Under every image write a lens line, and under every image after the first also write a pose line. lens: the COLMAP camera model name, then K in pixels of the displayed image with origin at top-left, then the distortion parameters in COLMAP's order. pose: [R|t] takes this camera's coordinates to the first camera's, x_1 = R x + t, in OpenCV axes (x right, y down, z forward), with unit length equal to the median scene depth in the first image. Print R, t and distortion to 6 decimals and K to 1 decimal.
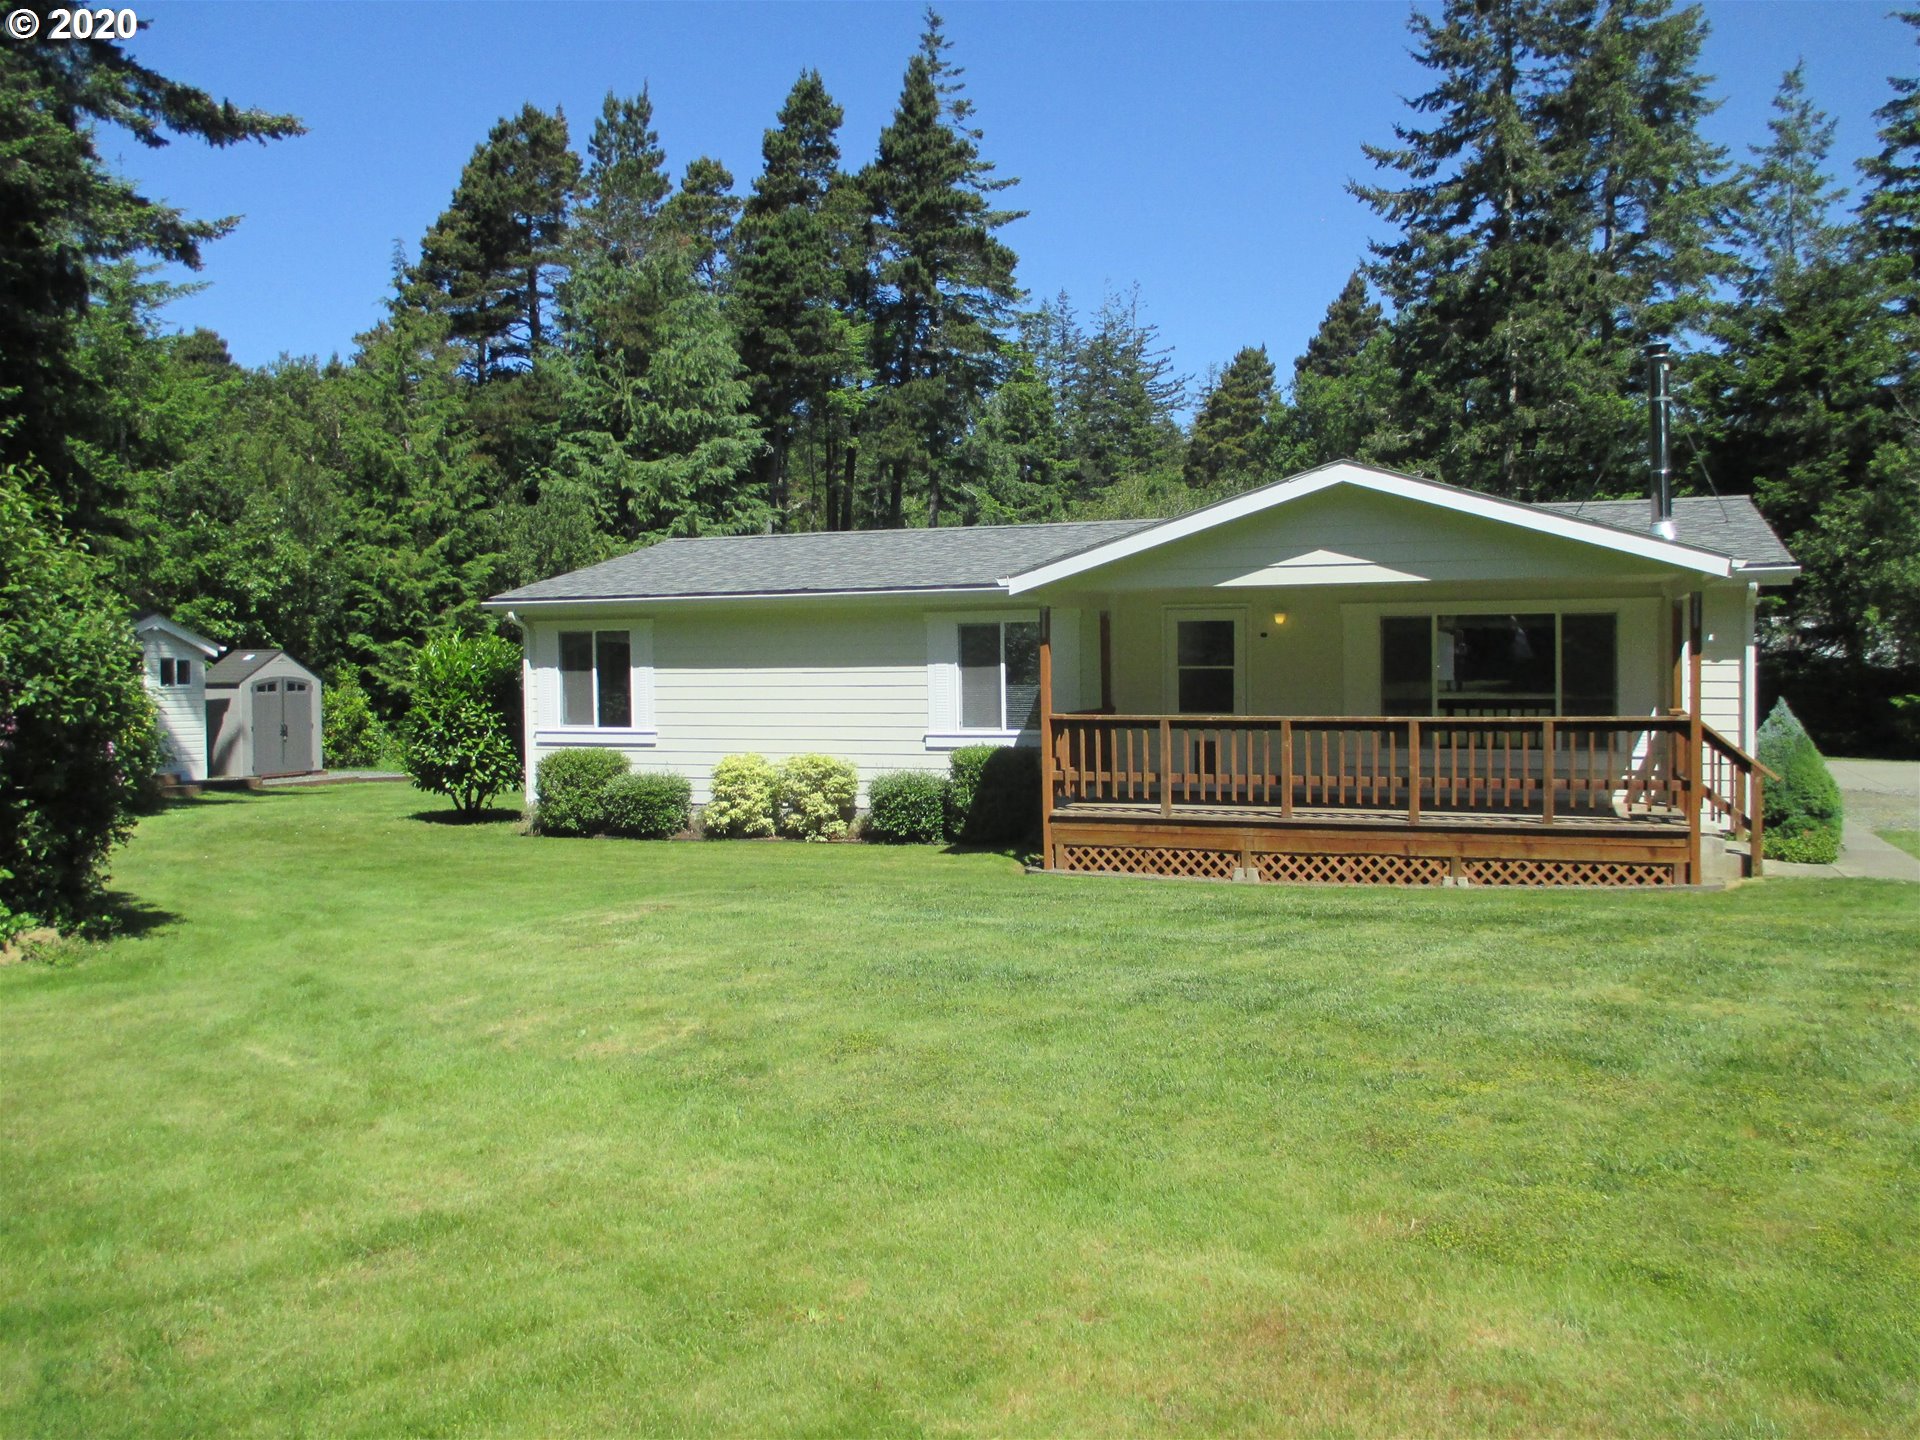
lens RADIAL K [[1587.2, 0, 948.9], [0, 1587.2, 722.0], [0, 0, 1]] dist [-0.037670, -0.006885]
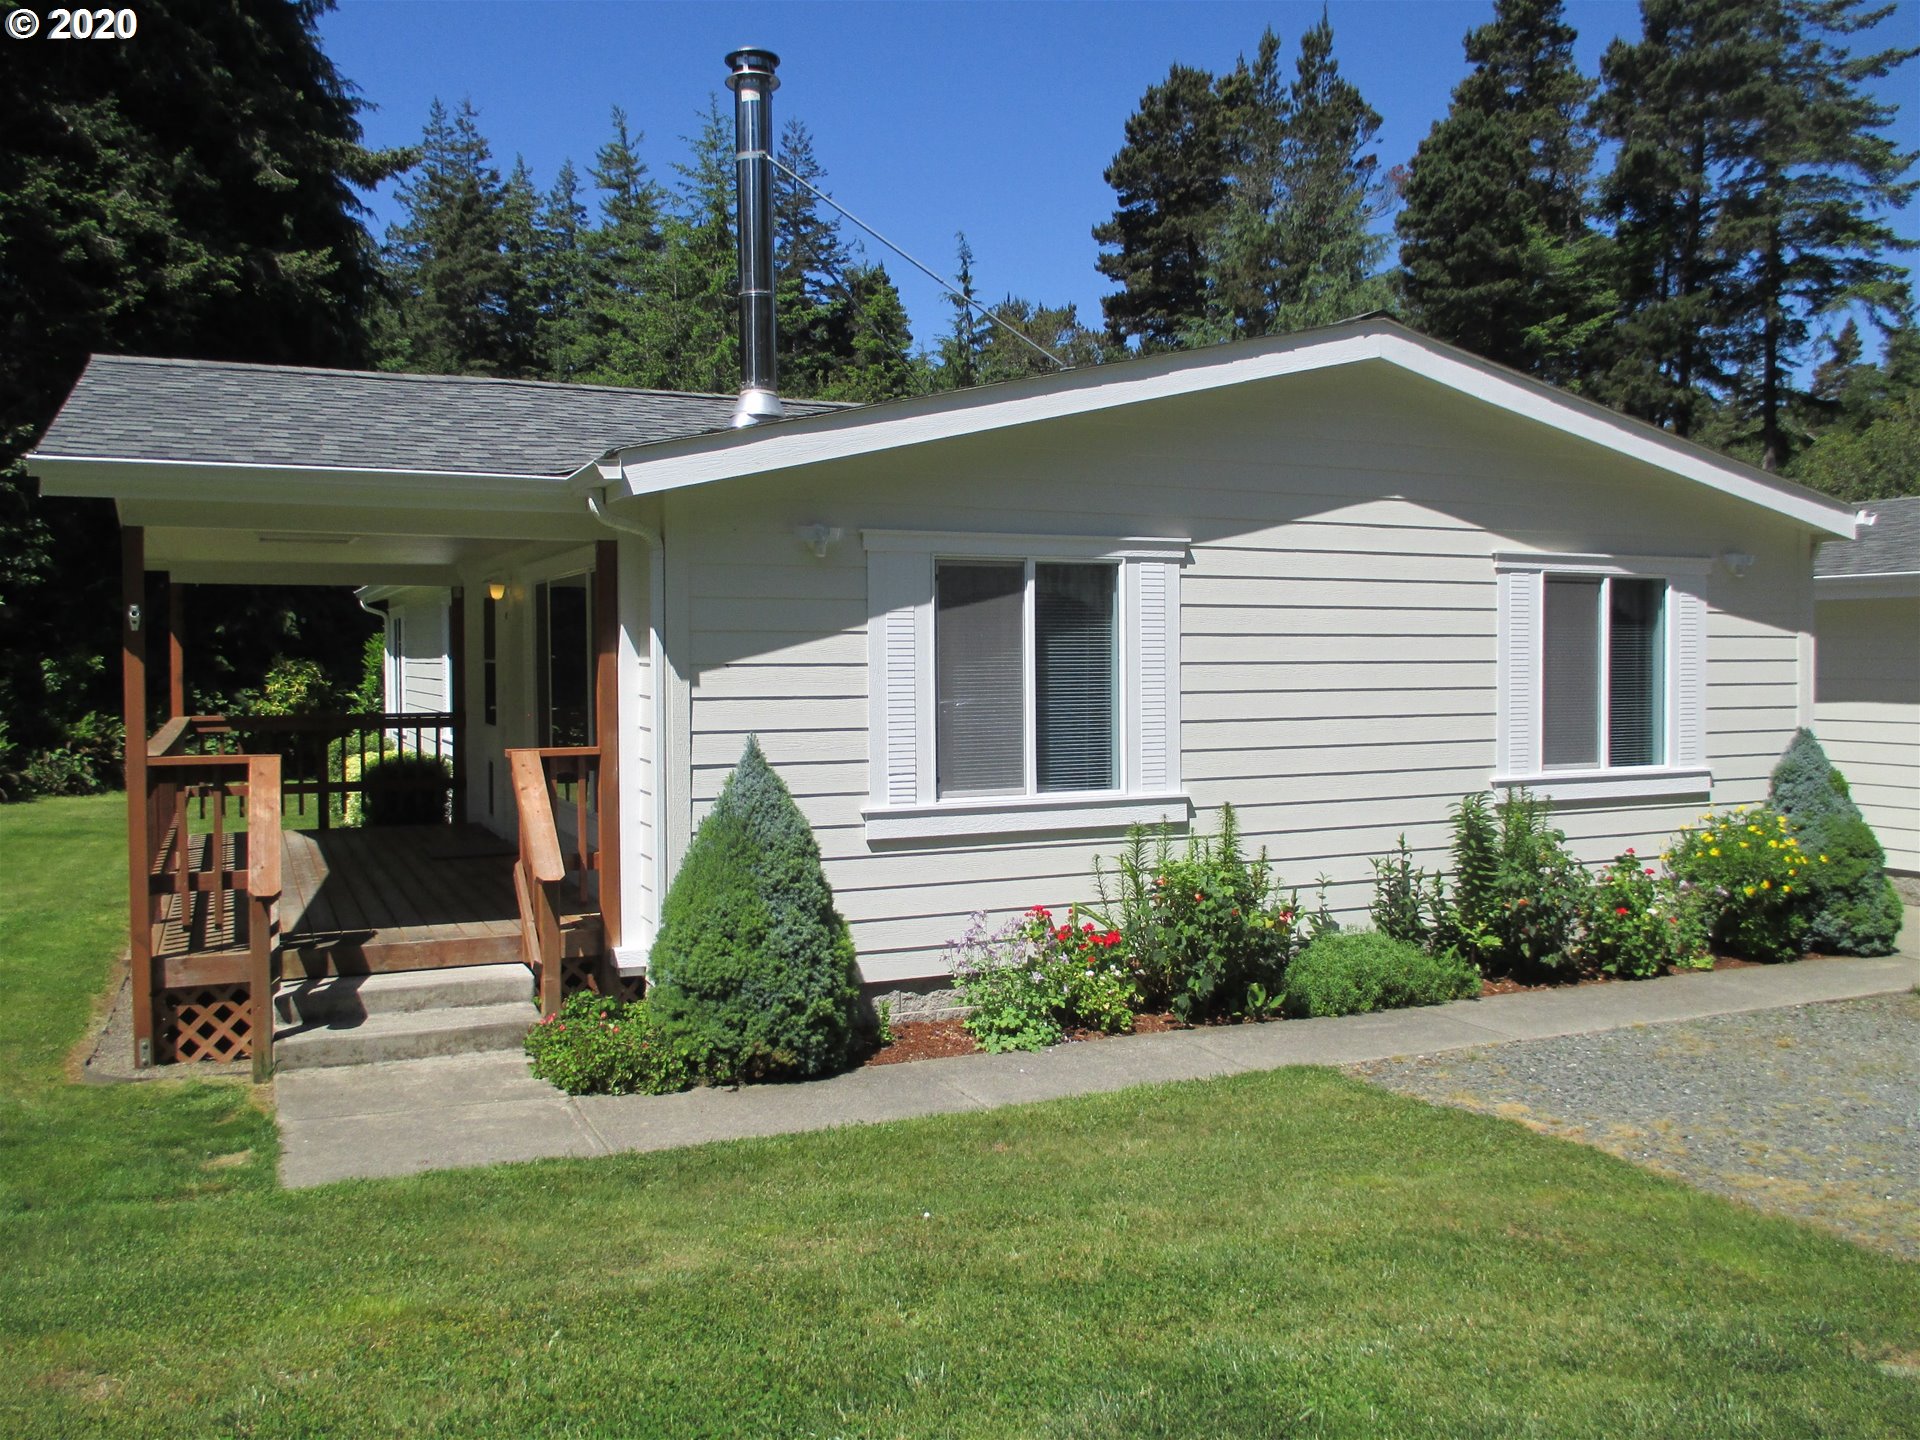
lens RADIAL K [[1587.2, 0, 952.1], [0, 1587.2, 701.9], [0, 0, 1]] dist [-0.037670, -0.006885]
pose [[0.721324, 0.028938, -0.691992, 0.358816], [-0.035198, 0.999367, 0.005102, -0.011992], [0.691702, 0.020677, 0.721887, 0.274936]]
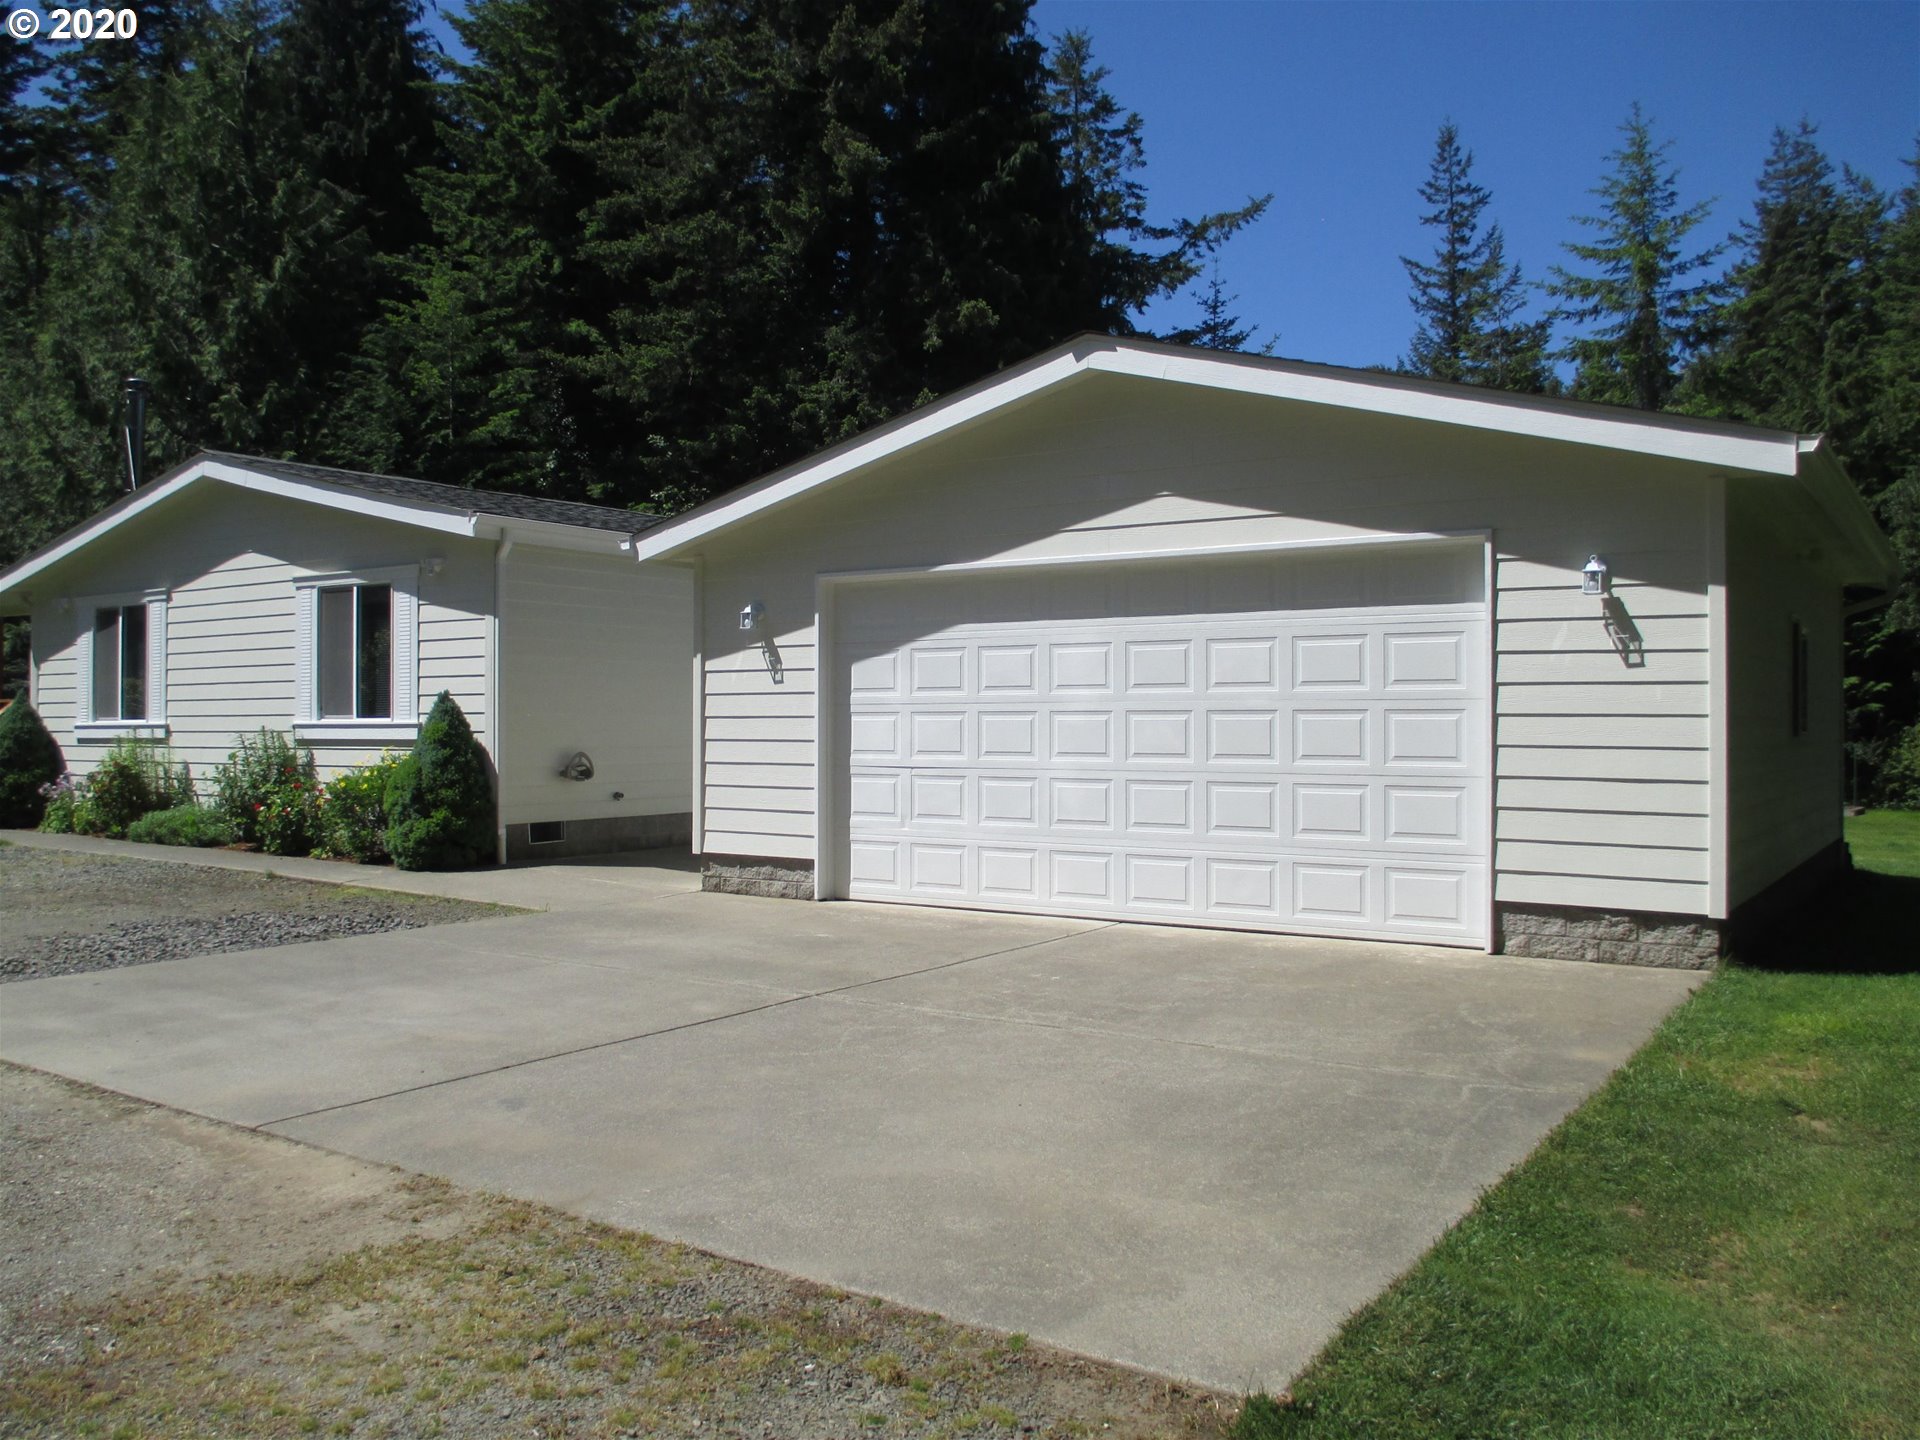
lens RADIAL K [[1587.2, 0, 988.7], [0, 1587.2, 708.9], [0, 0, 1]] dist [-0.037670, -0.006885]
pose [[-0.206884, 0.003734, -0.978358, 0.588882], [-0.035321, 0.999312, 0.011283, -0.015434], [0.977728, 0.036891, -0.206610, 0.758190]]
